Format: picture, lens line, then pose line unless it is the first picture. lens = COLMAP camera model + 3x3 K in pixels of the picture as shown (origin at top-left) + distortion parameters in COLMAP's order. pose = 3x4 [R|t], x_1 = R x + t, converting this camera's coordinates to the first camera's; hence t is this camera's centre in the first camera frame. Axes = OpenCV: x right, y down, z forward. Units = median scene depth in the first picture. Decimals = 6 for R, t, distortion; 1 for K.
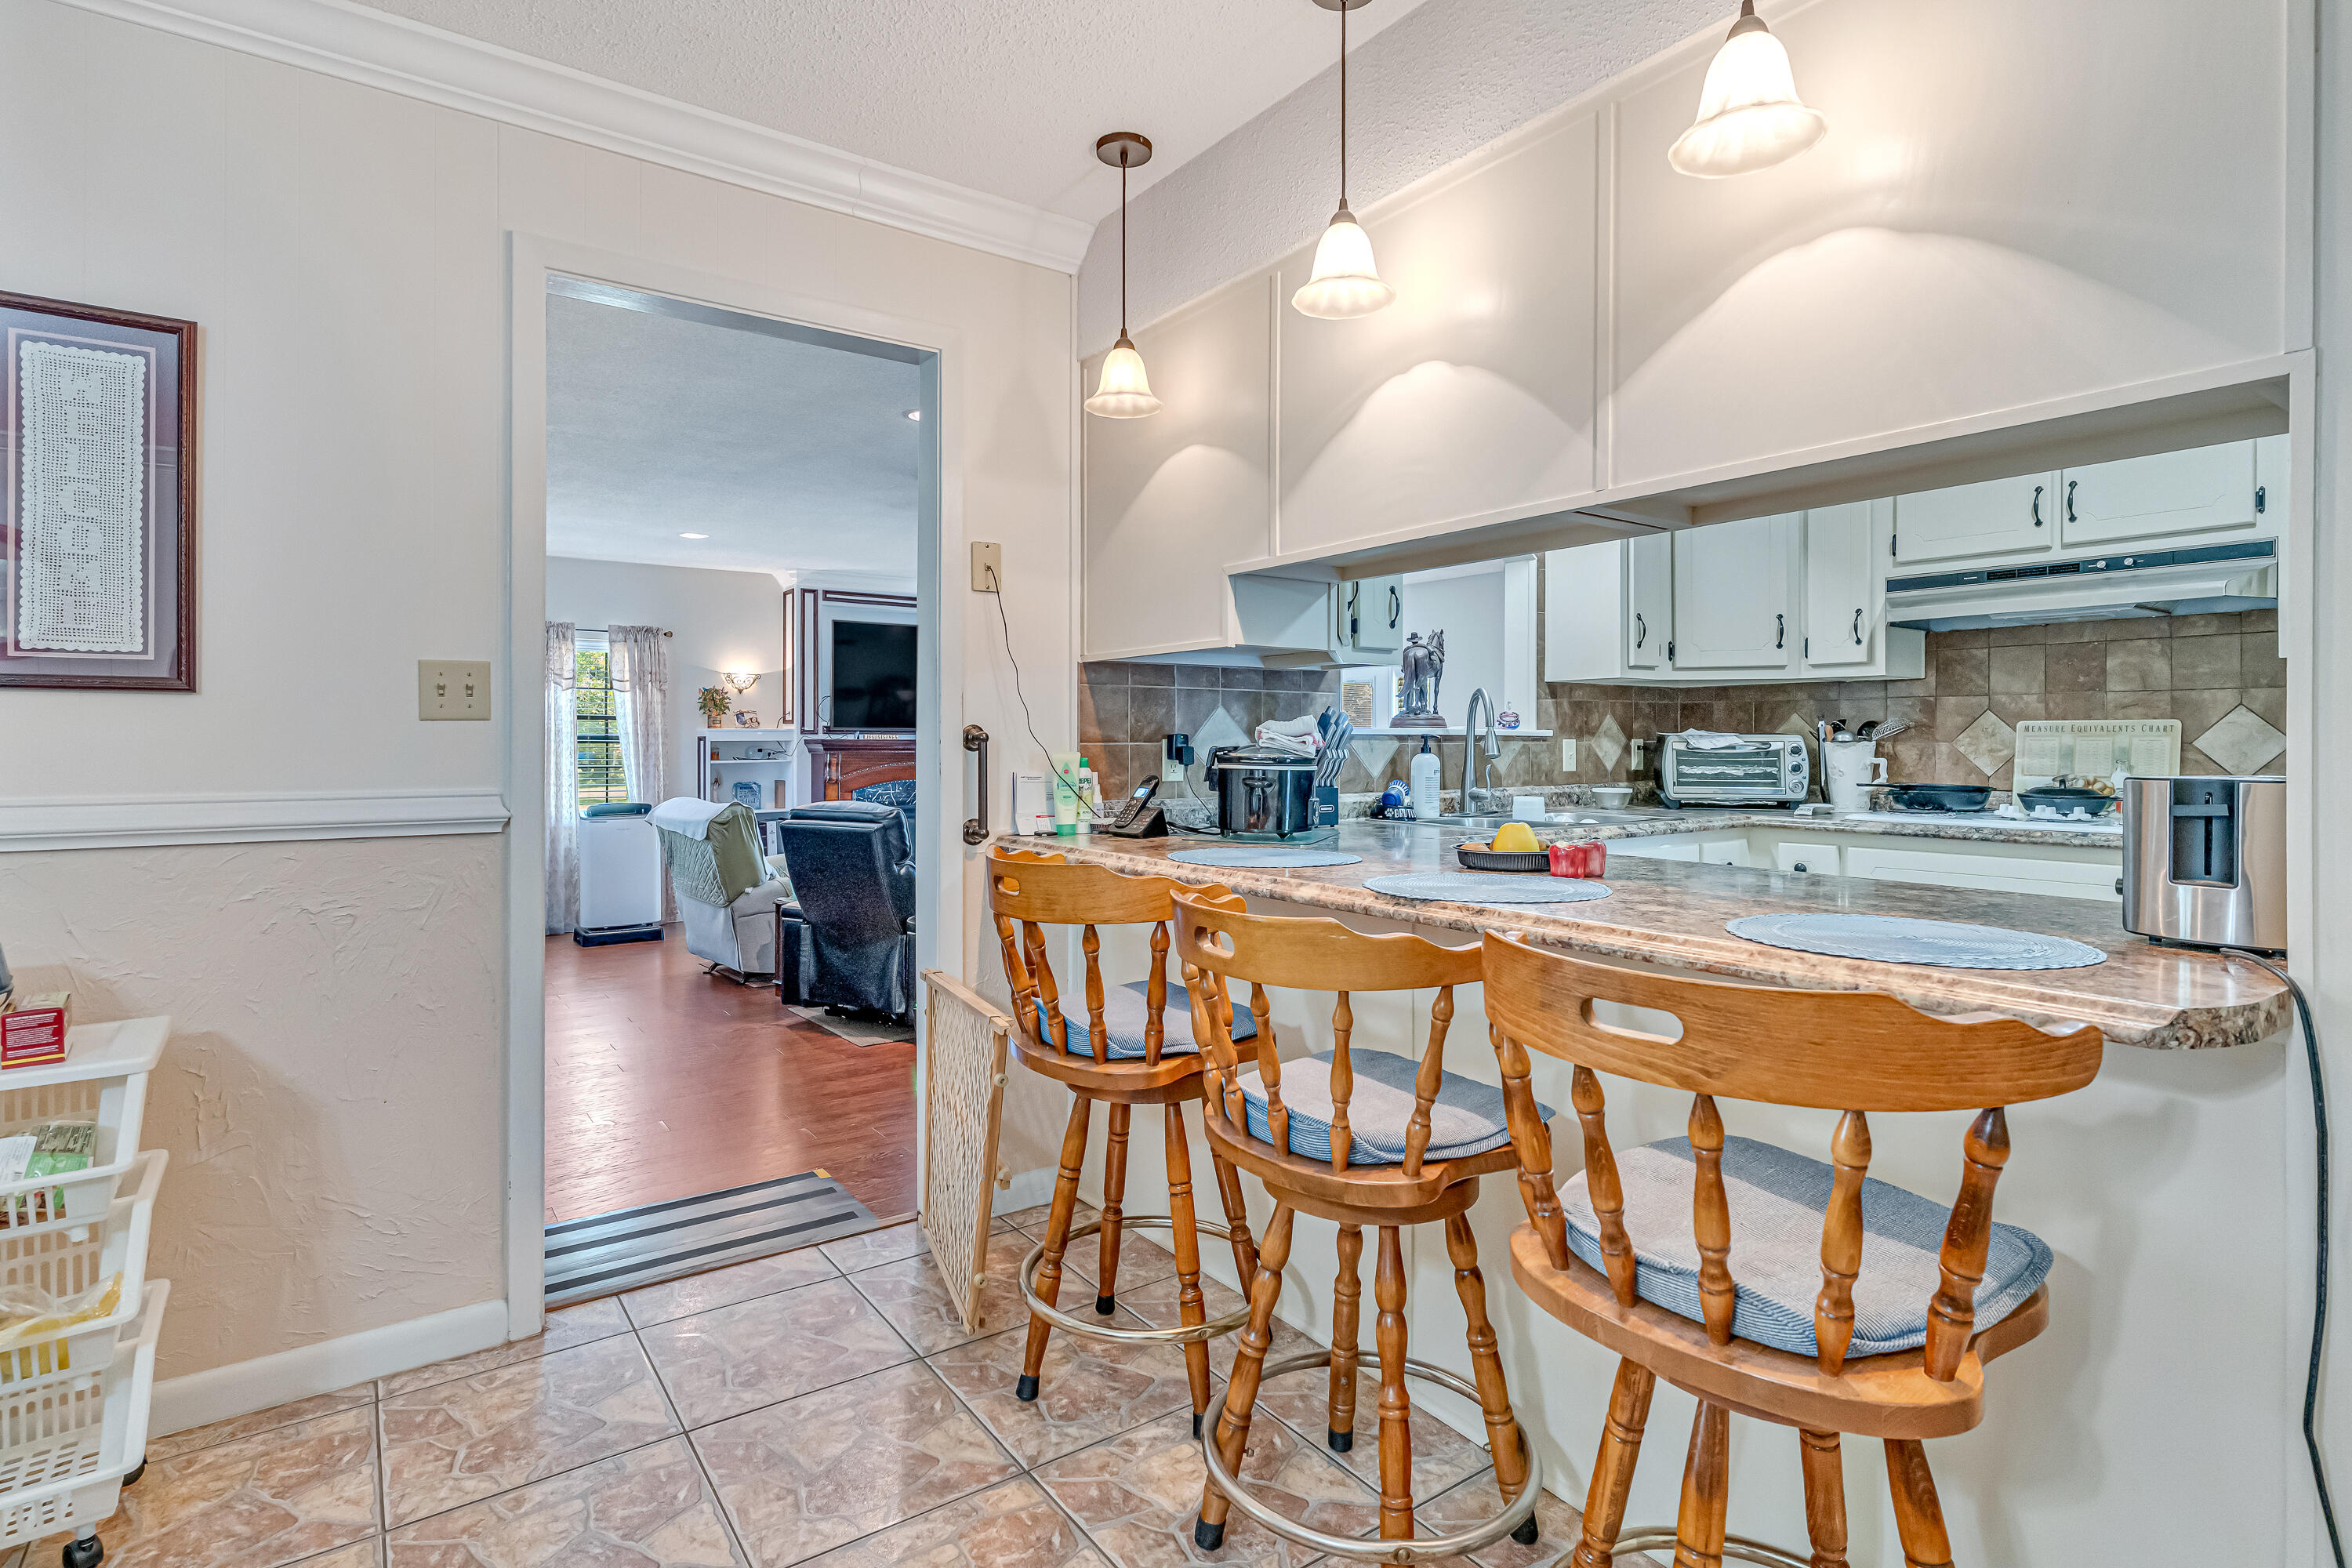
lens RADIAL K [[1173.5, 0, 1175.7], [0, 1173.5, 735.6], [0, 0, 1]] dist [0.002035, 0.000327]
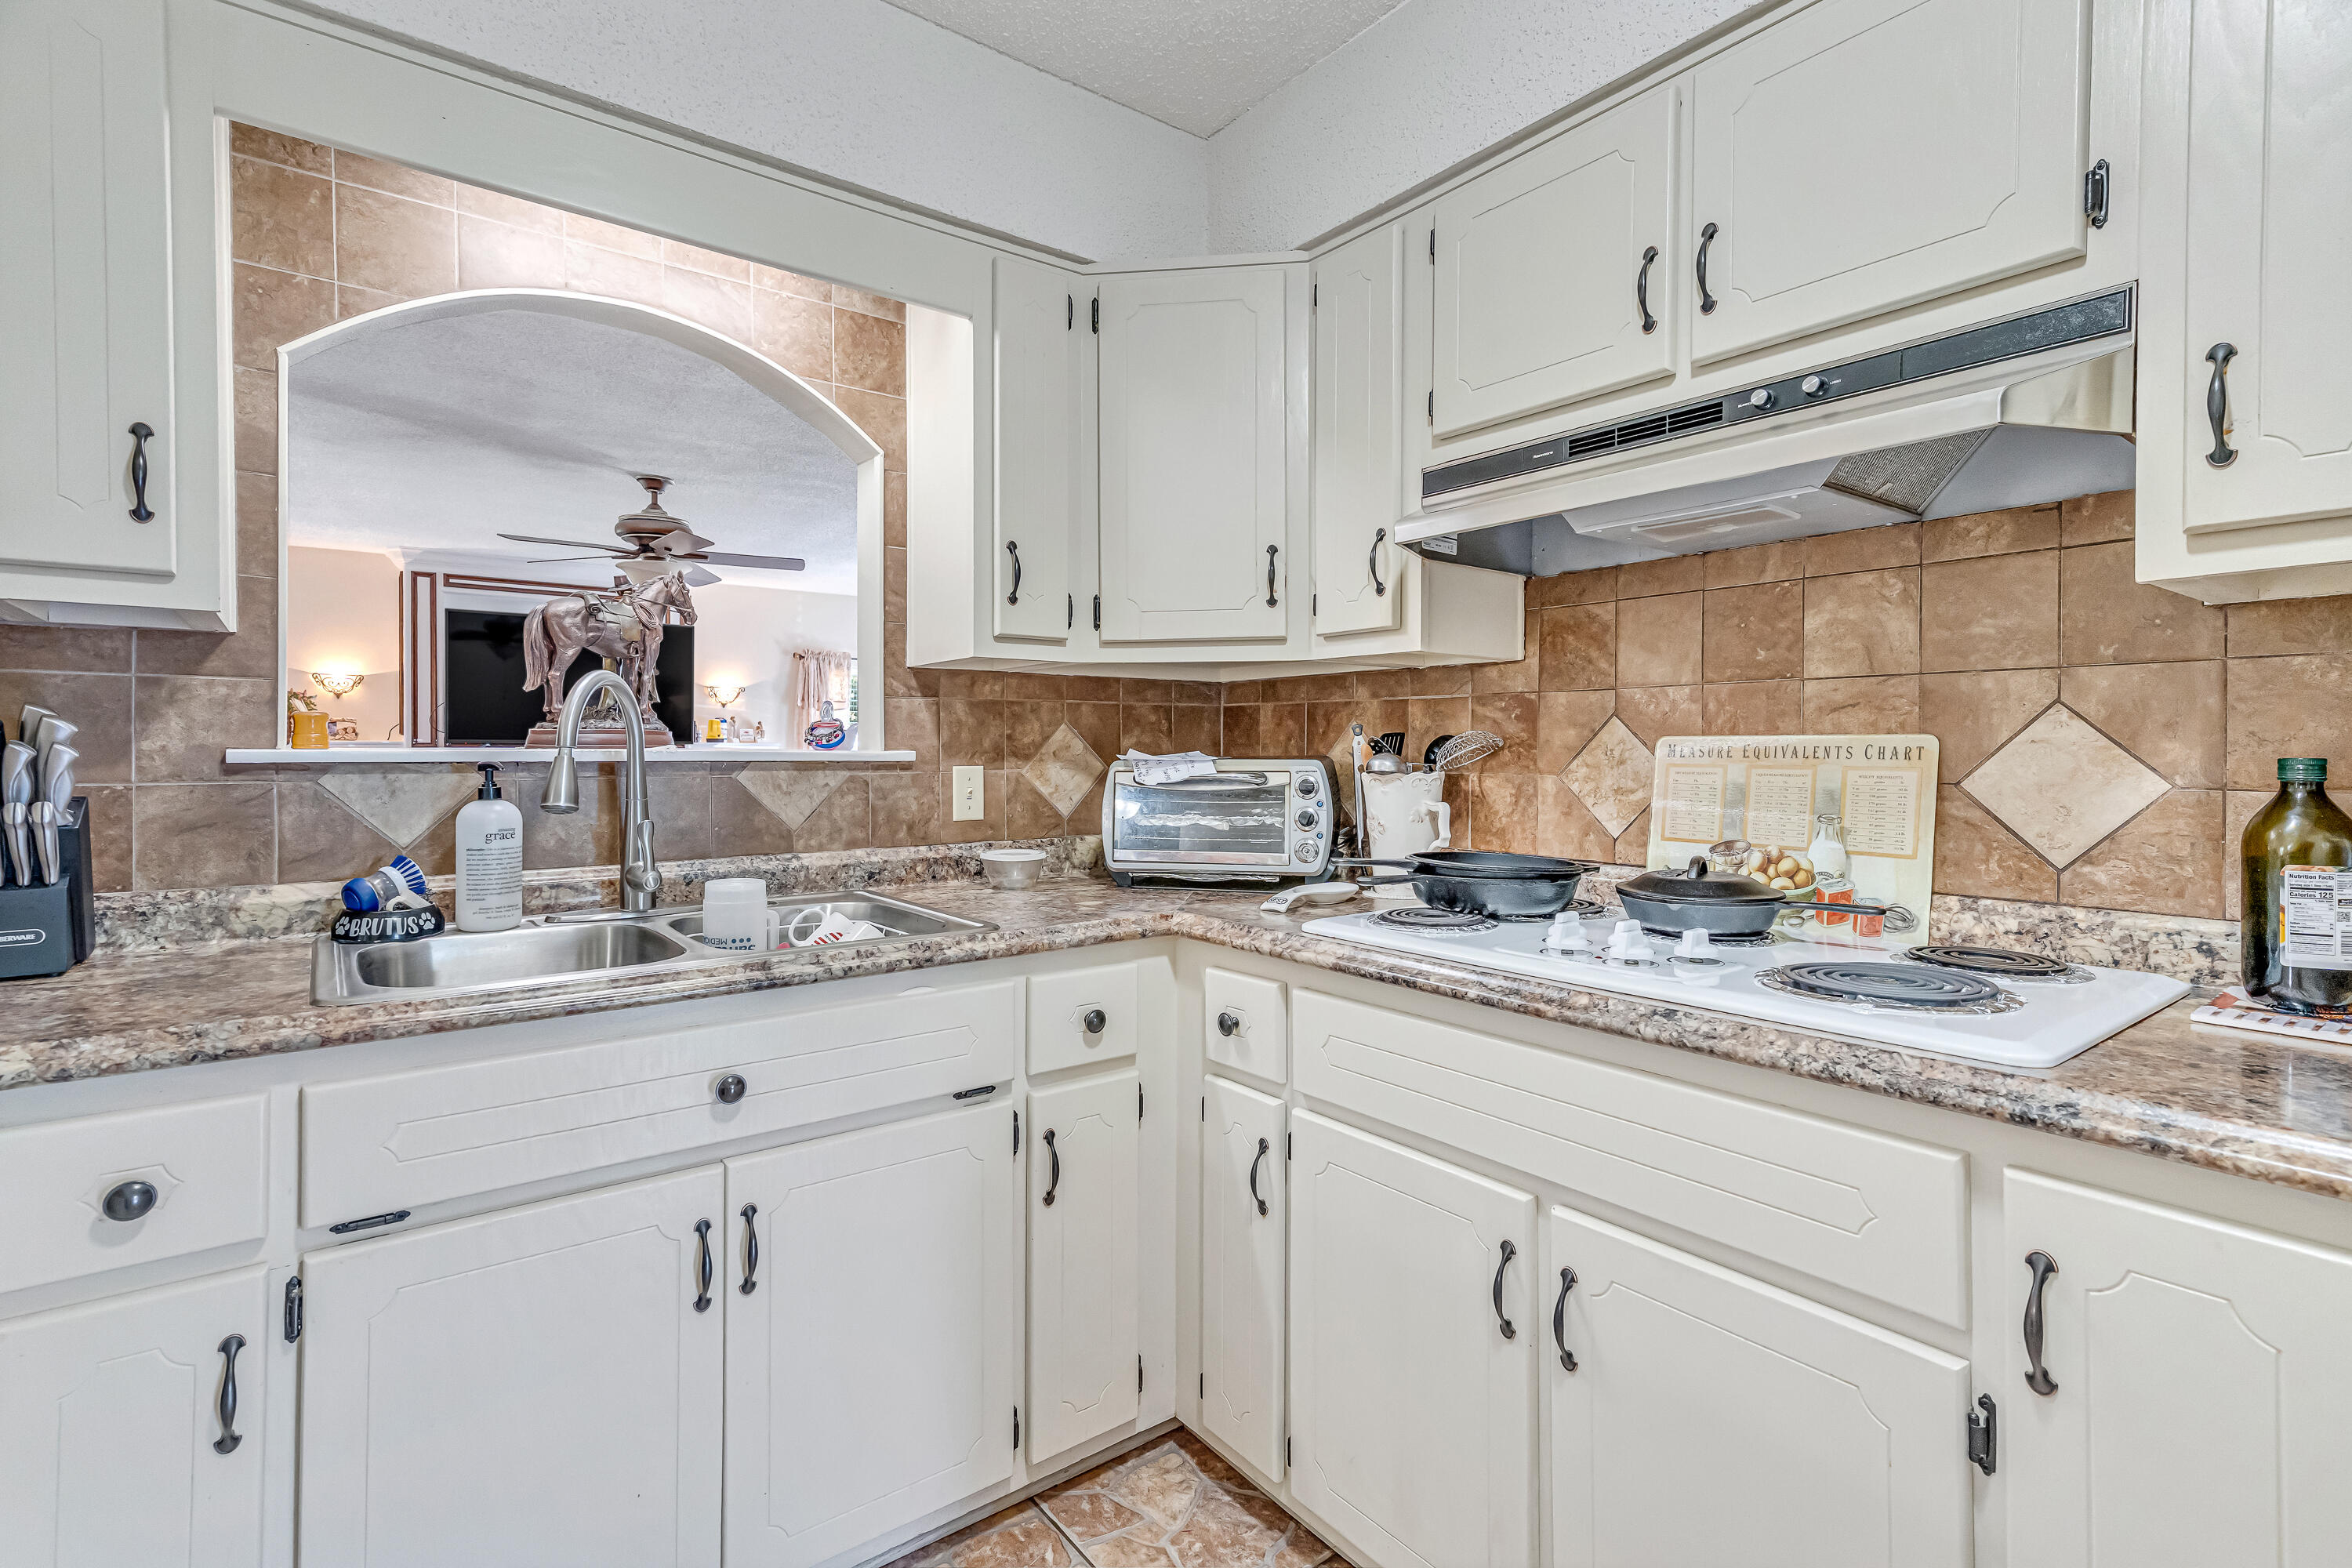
lens RADIAL K [[1101.4, 0, 1173.7], [0, 1101.4, 753.3], [0, 0, 1]] dist [0.020141, 0.000655]
pose [[0.999568, 0.000356, 0.029373, 0.435634], [-0.000571, 0.999973, 0.007303, -0.007567], [-0.029370, -0.007317, 0.999542, 0.456200]]
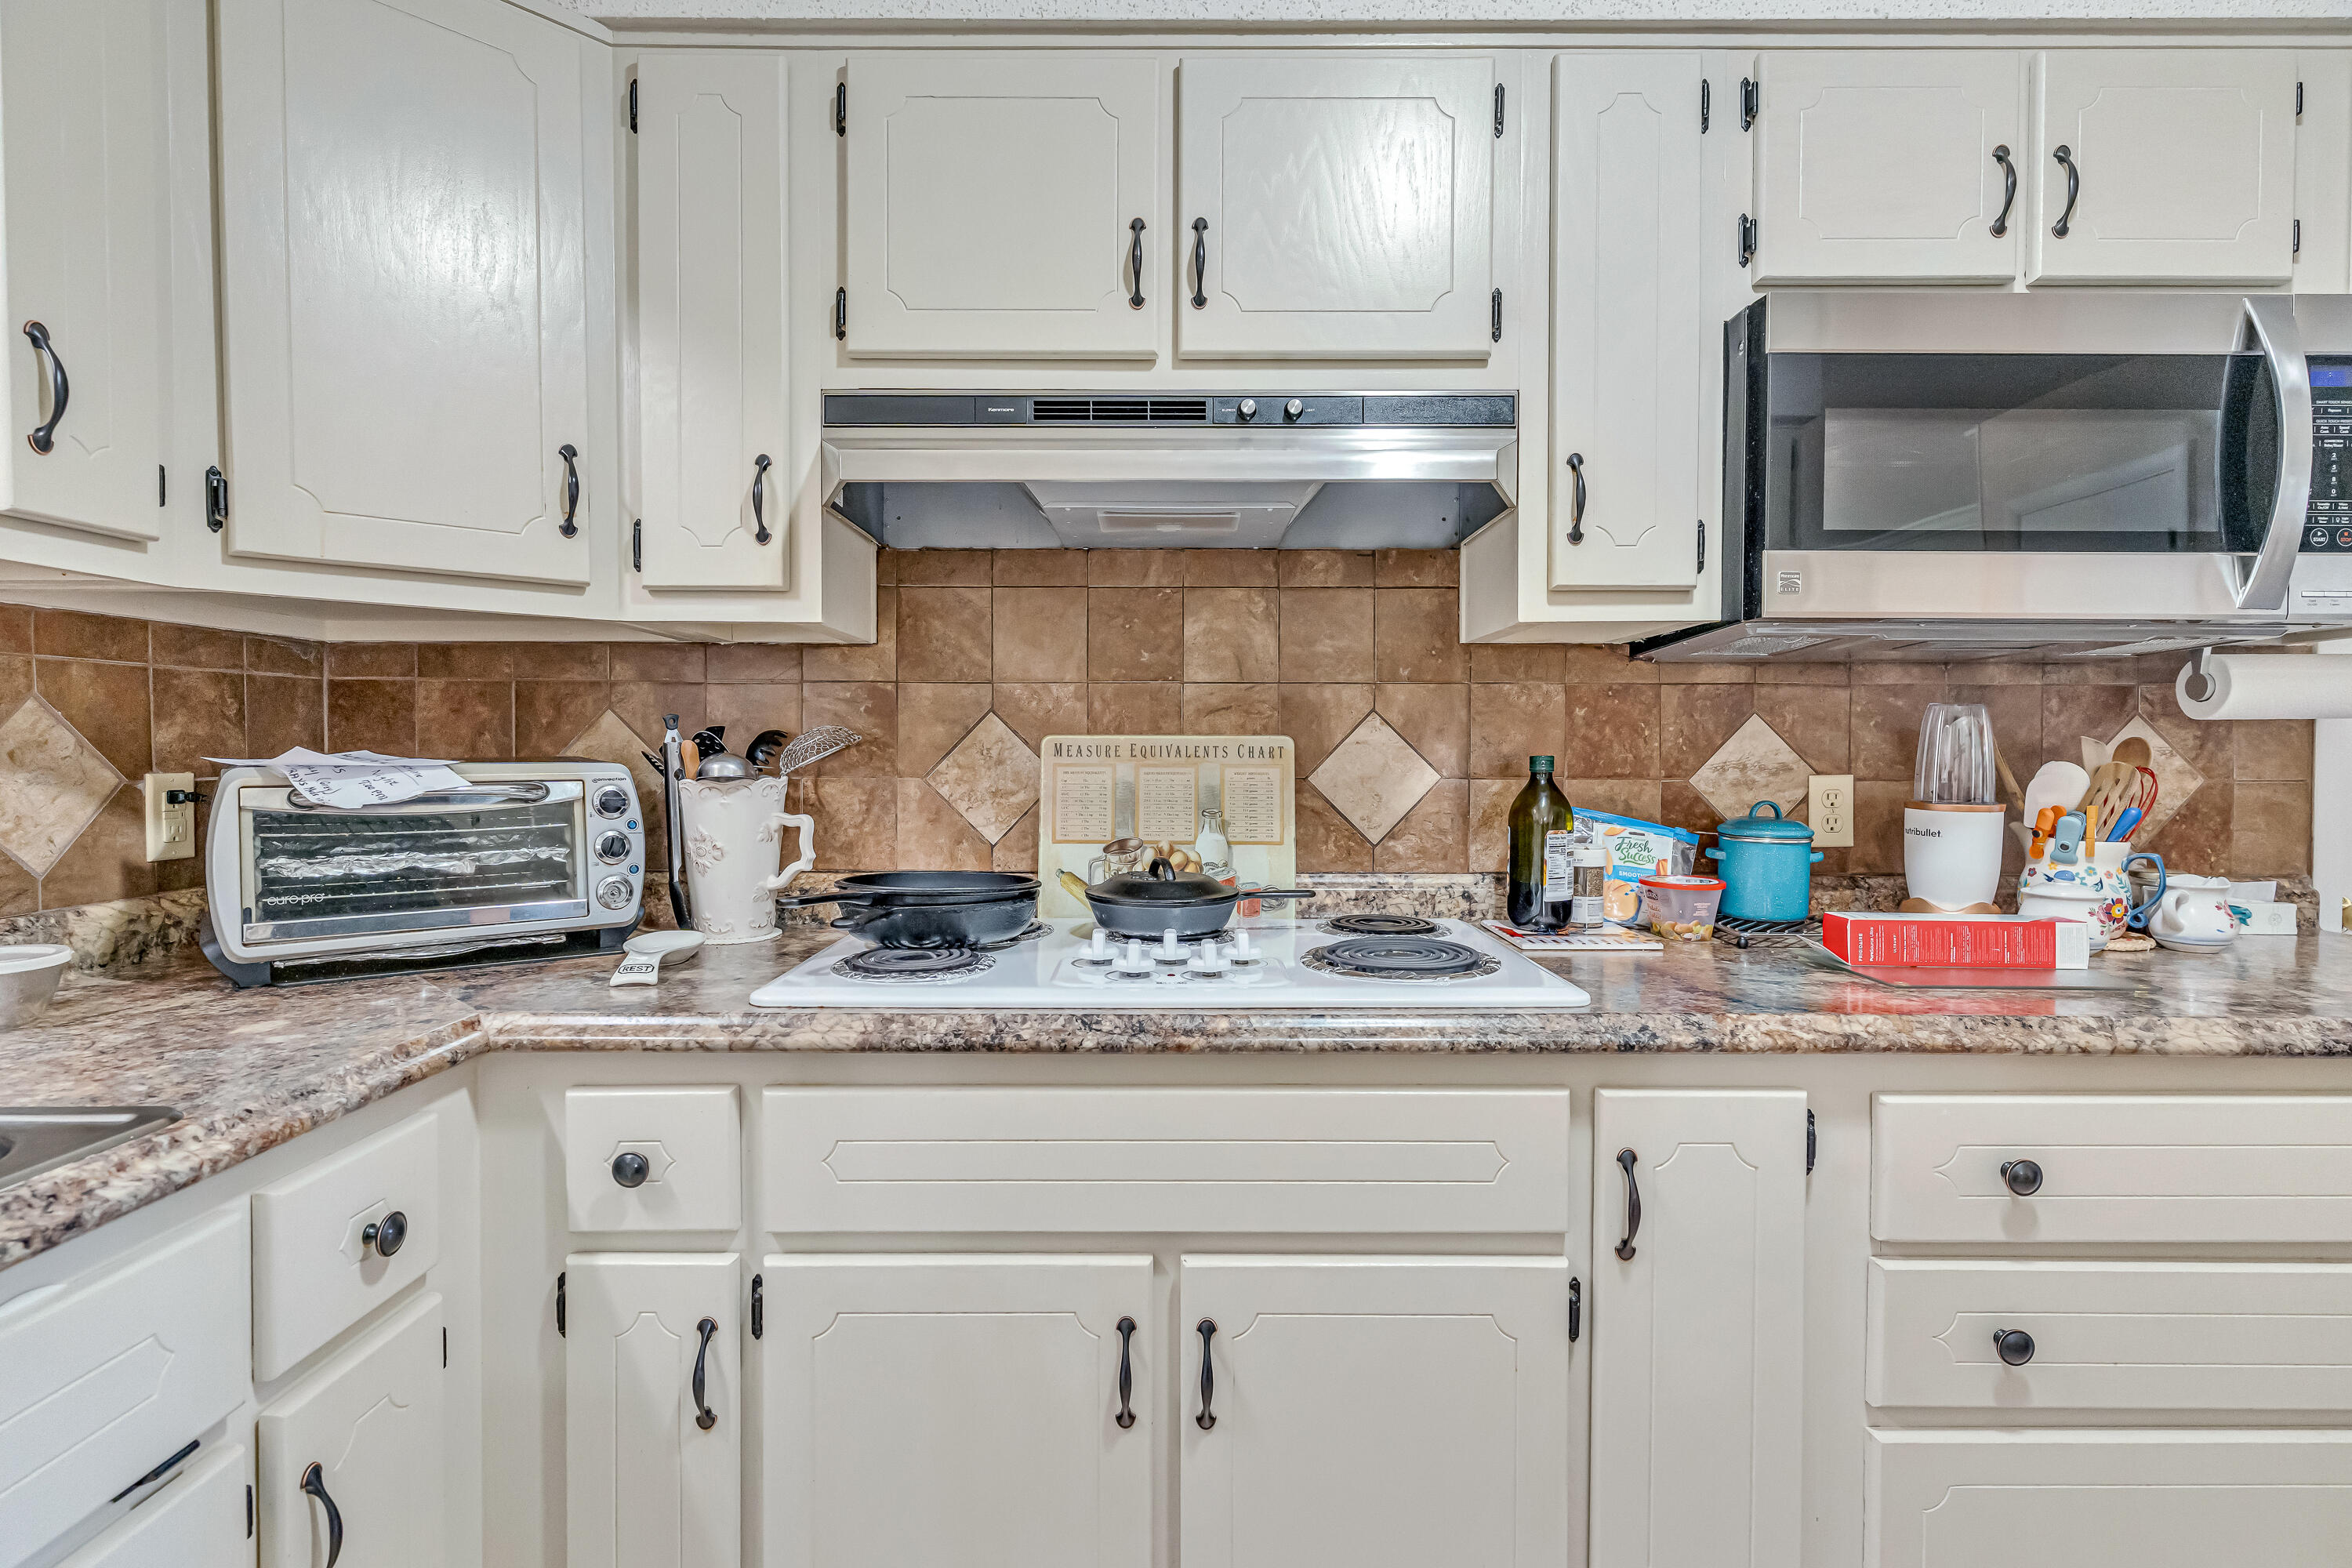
lens RADIAL K [[1127.5, 0, 1176.0], [0, 1127.5, 774.0], [0, 0, 1]] dist [0.001256, 0.000820]
pose [[0.579836, -0.018323, 0.814527, 0.318100], [-0.005119, 0.999645, 0.026132, -0.007799], [-0.814717, -0.019322, 0.579537, 0.604904]]
